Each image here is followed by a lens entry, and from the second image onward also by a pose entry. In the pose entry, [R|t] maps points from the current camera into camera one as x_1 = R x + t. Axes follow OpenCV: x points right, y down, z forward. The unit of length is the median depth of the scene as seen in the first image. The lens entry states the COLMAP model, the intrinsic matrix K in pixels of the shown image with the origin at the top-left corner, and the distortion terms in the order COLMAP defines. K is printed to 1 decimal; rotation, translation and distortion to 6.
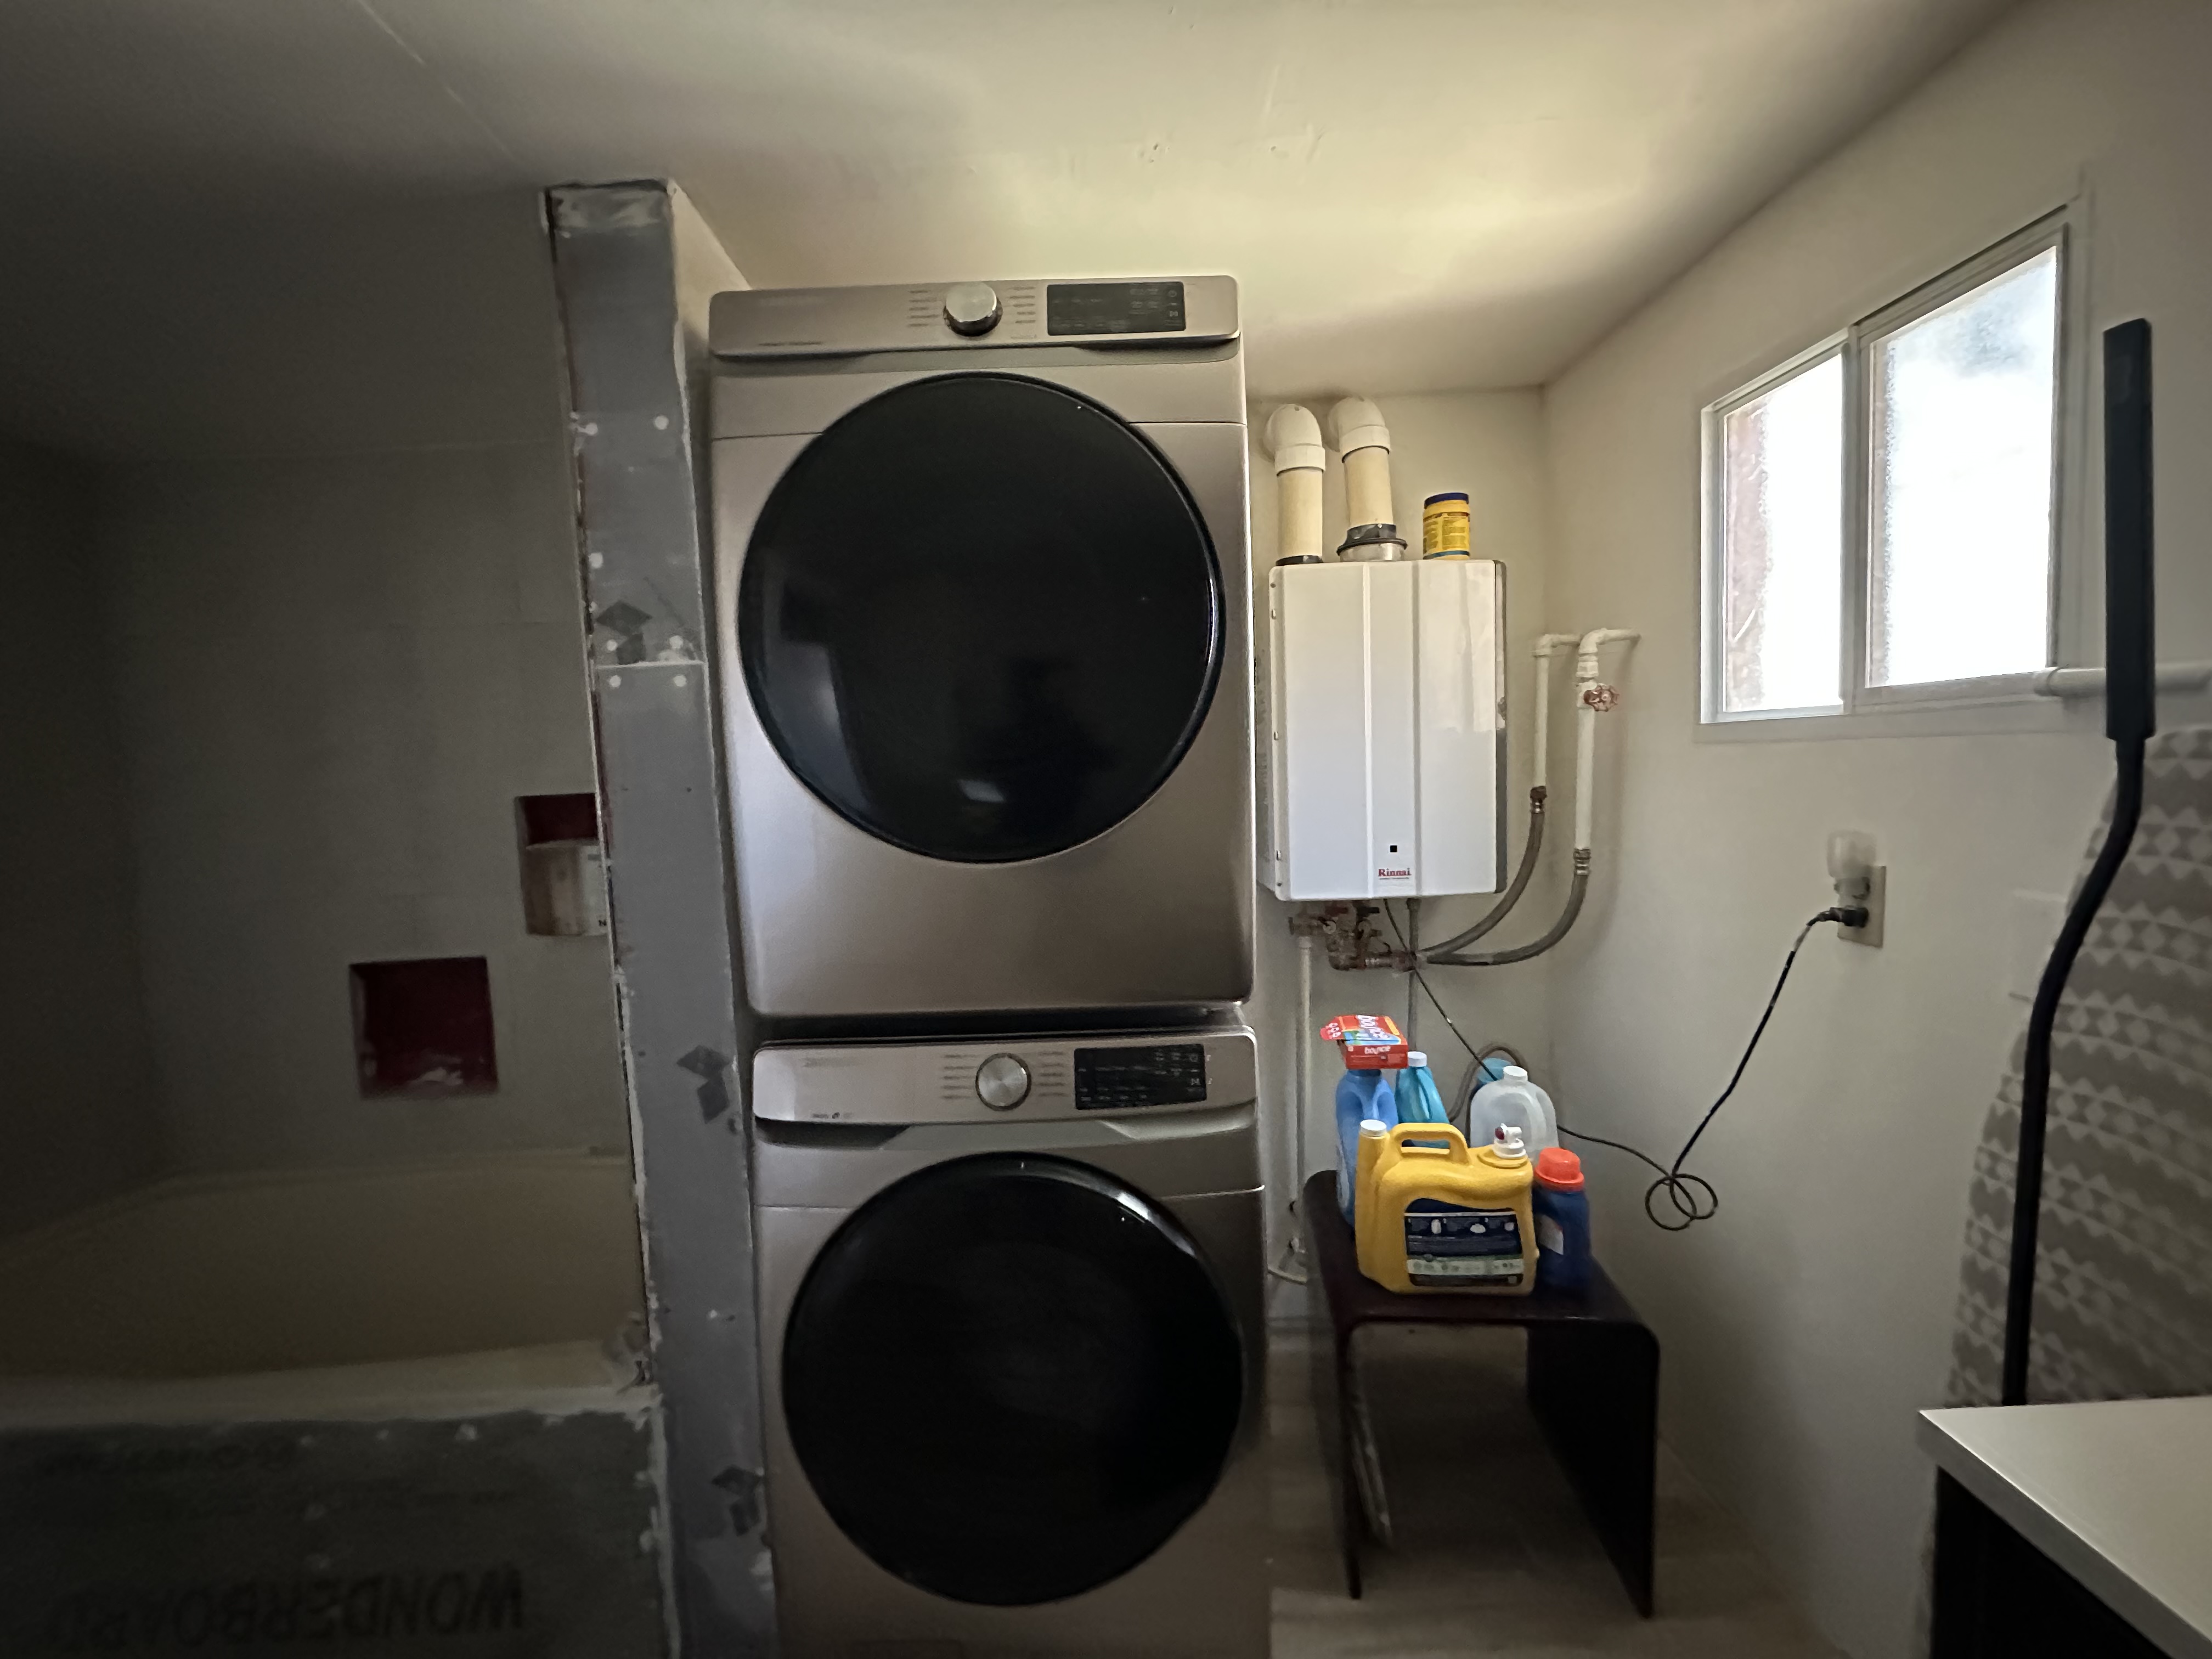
lens RADIAL K [[887.8, 0, 1112.1], [0, 887.8, 823.6], [0, 0, 1]] dist [-0.008126, 0.003601]
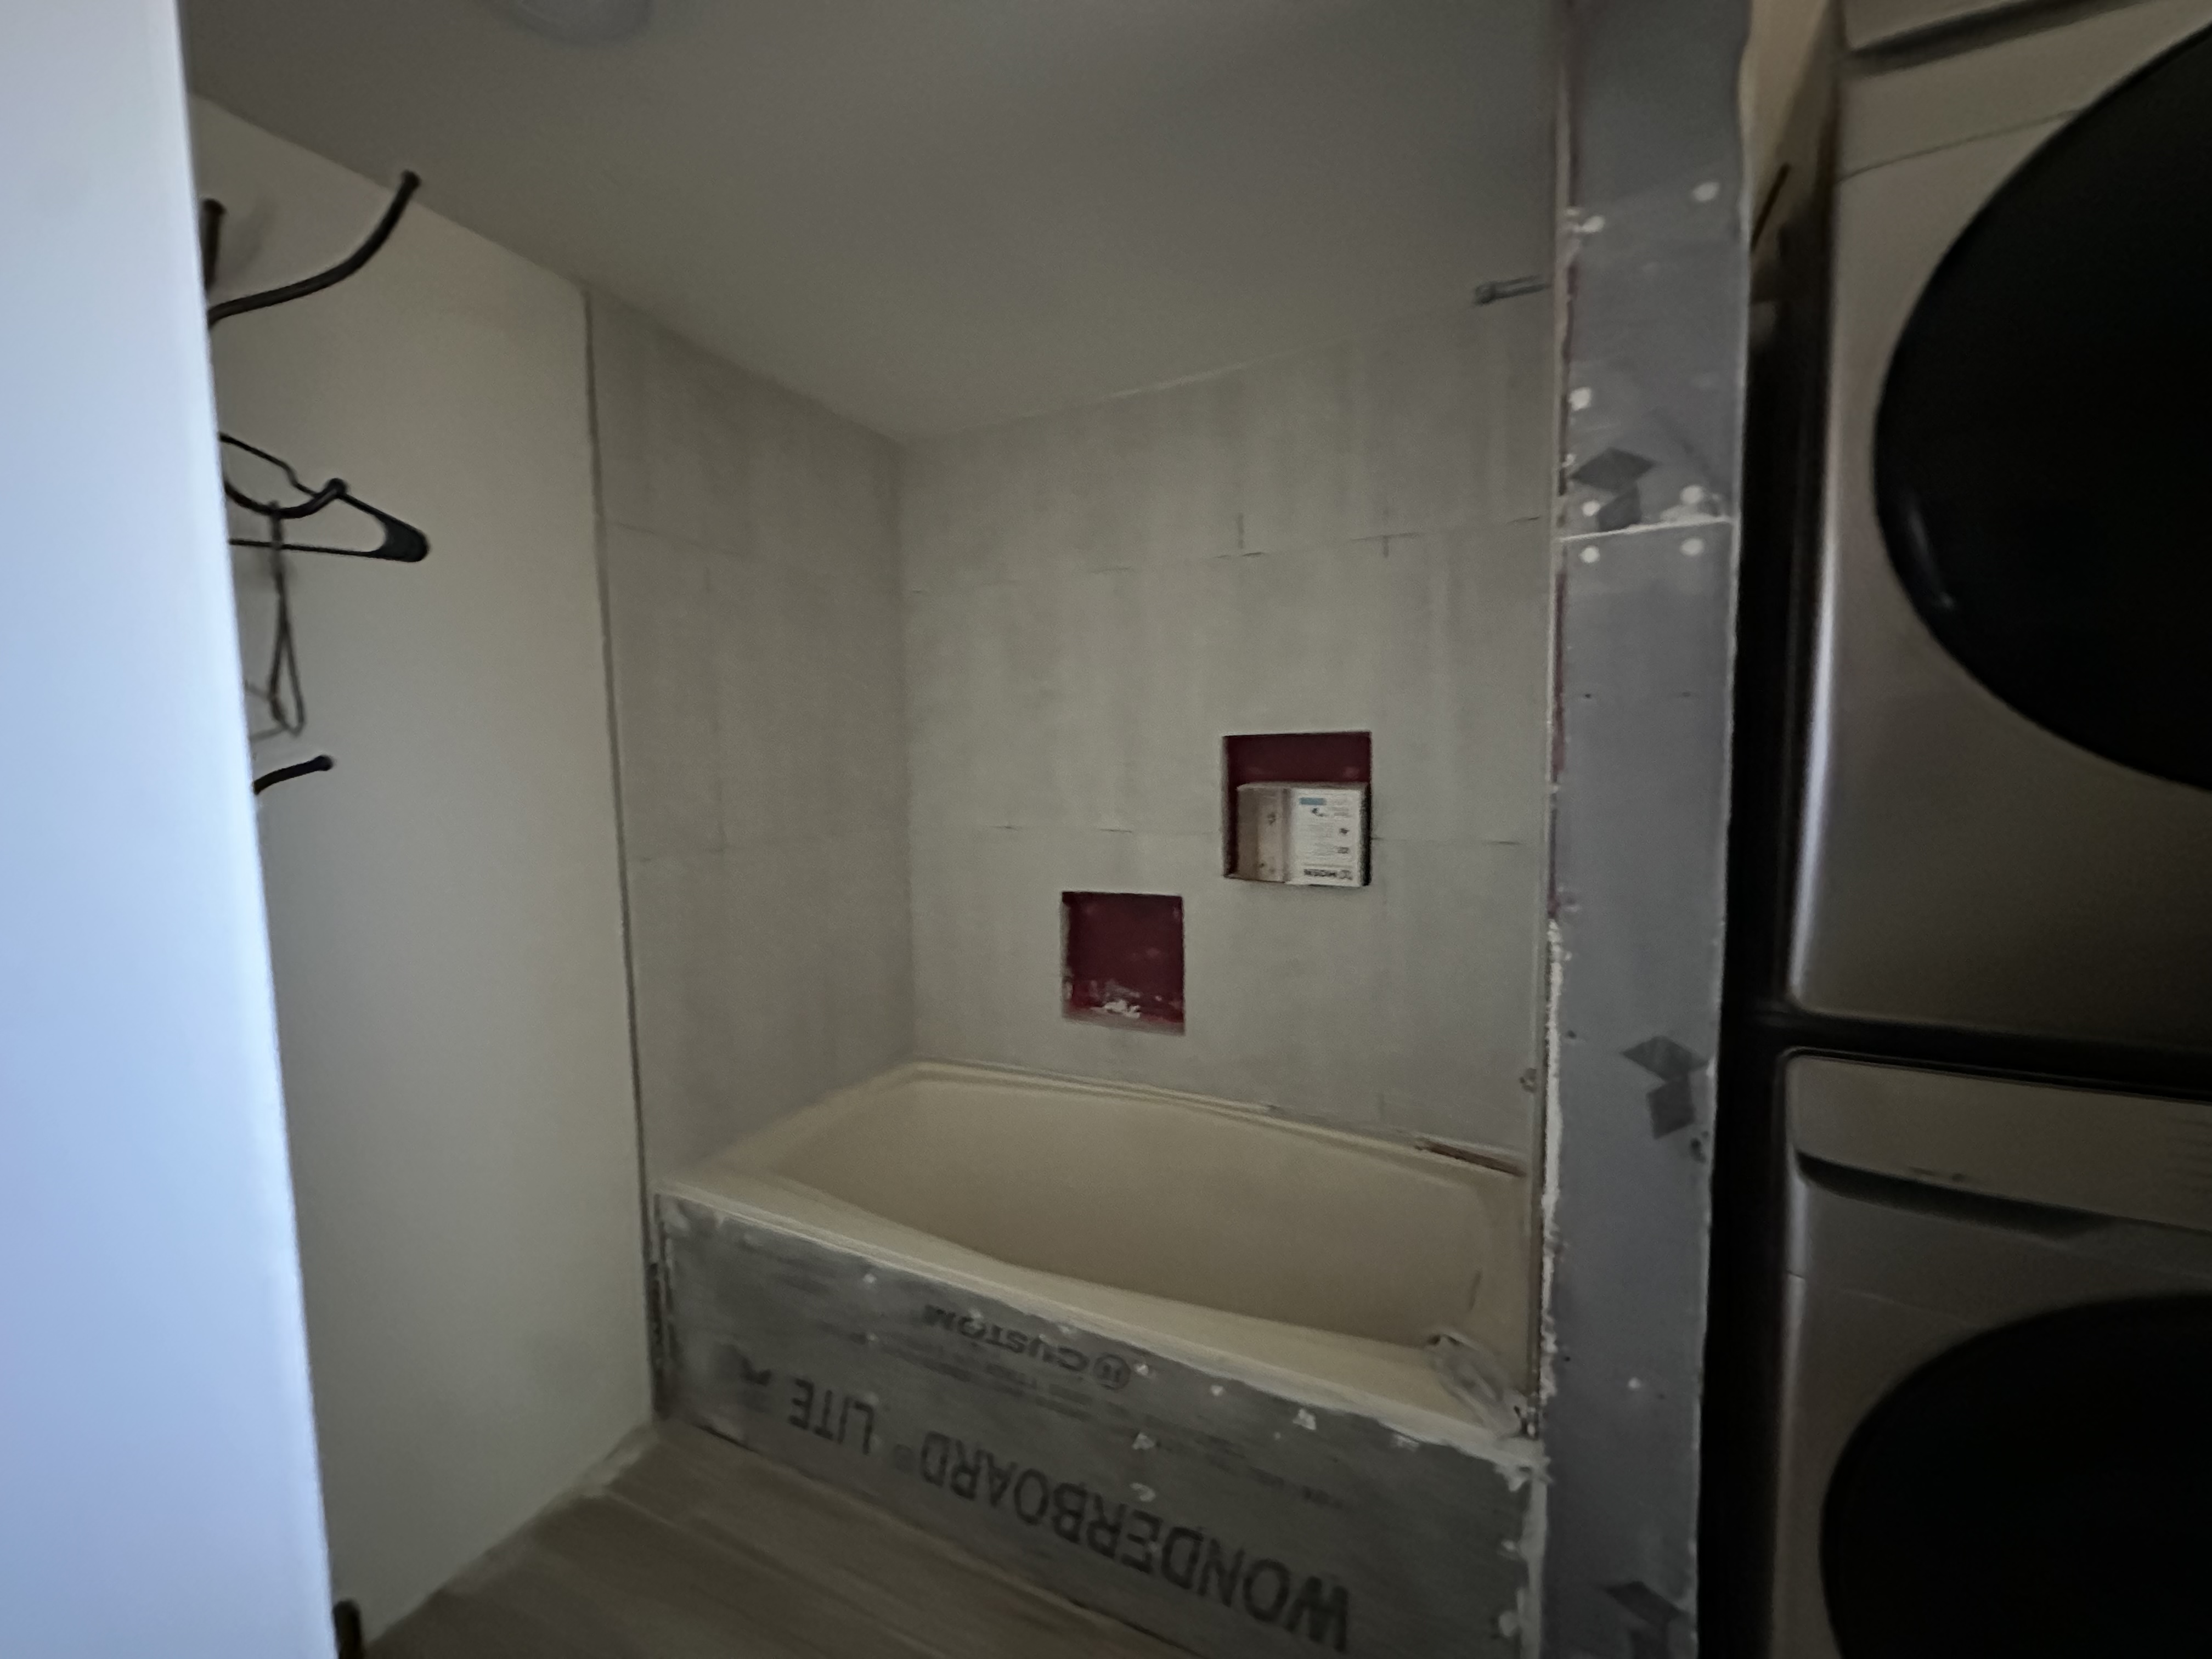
lens RADIAL K [[879.2, 0, 1108.9], [0, 879.2, 825.8], [0, 0, 1]] dist [-0.005458, 0.002425]
pose [[0.895155, 0.060092, -0.441685, -0.560648], [-0.052542, 0.998188, 0.029318, 0.073059], [0.442647, -0.003037, 0.896691, 0.116954]]
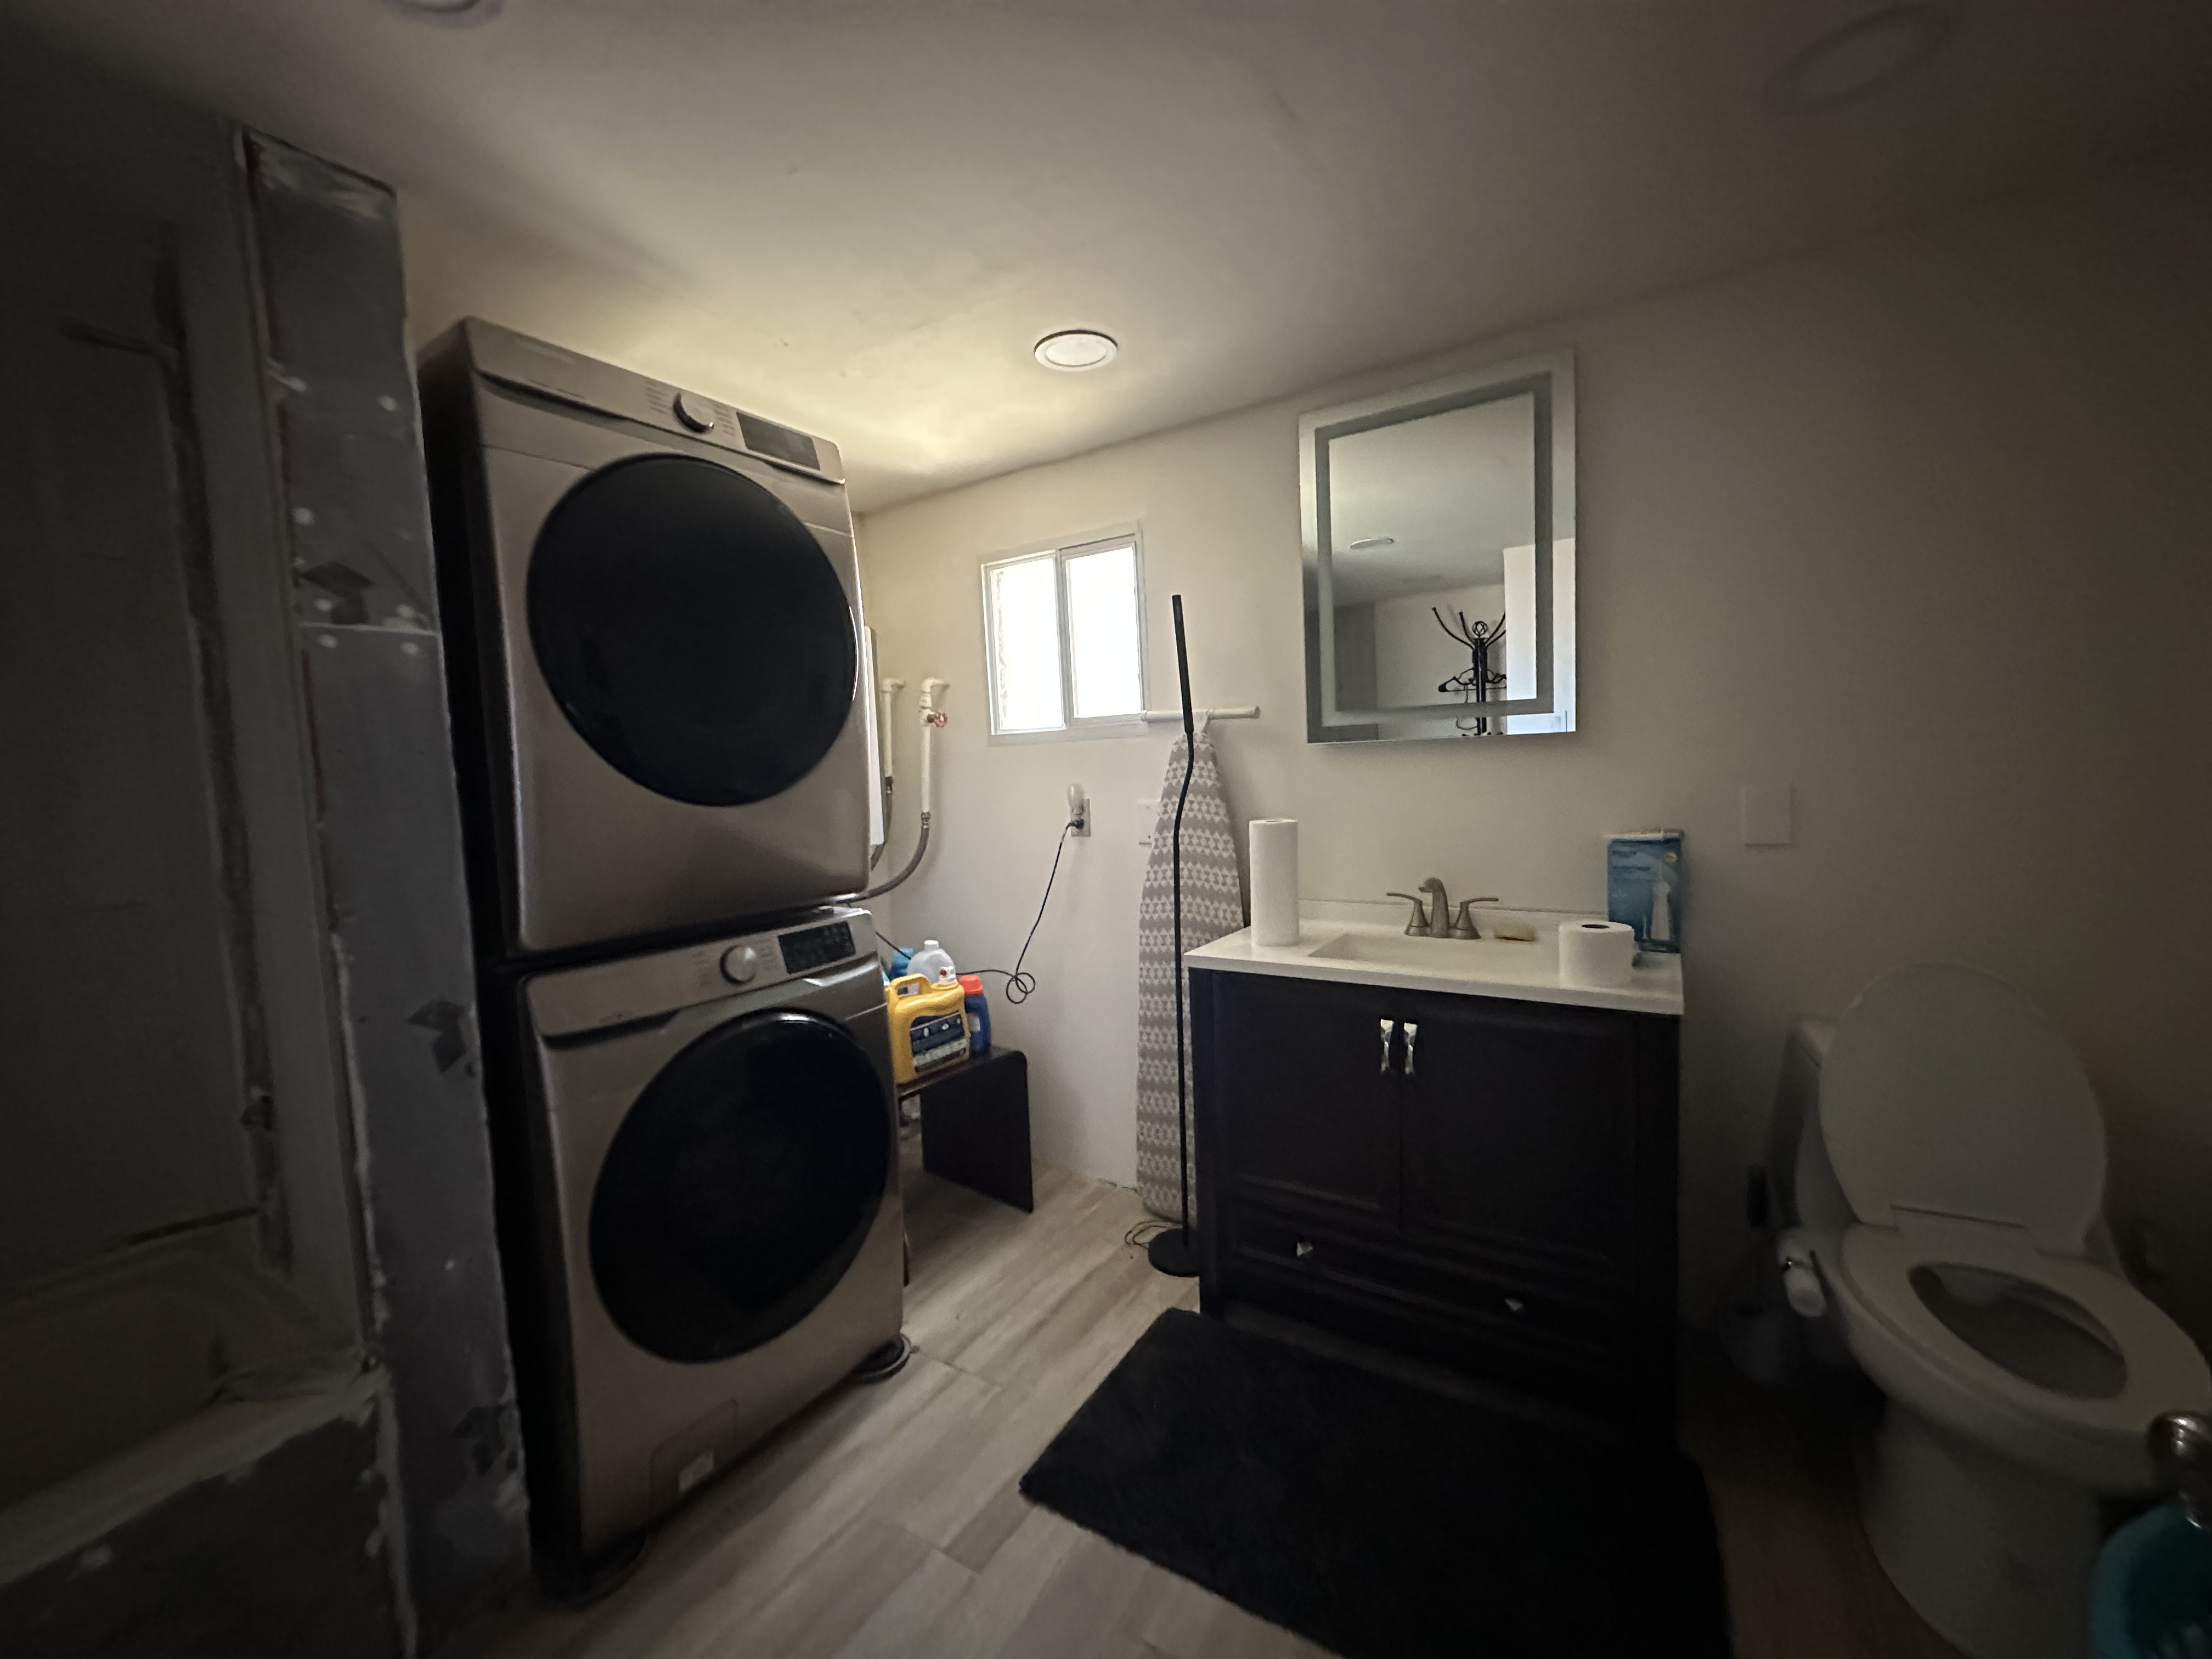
lens RADIAL K [[887.8, 0, 1112.1], [0, 887.8, 823.6], [0, 0, 1]] dist [-0.008126, 0.003601]
pose [[0.553259, -0.044377, 0.831826, -0.870011], [0.085681, 0.996315, -0.003835, 0.116322], [-0.828591, 0.073393, 0.555023, -0.247586]]
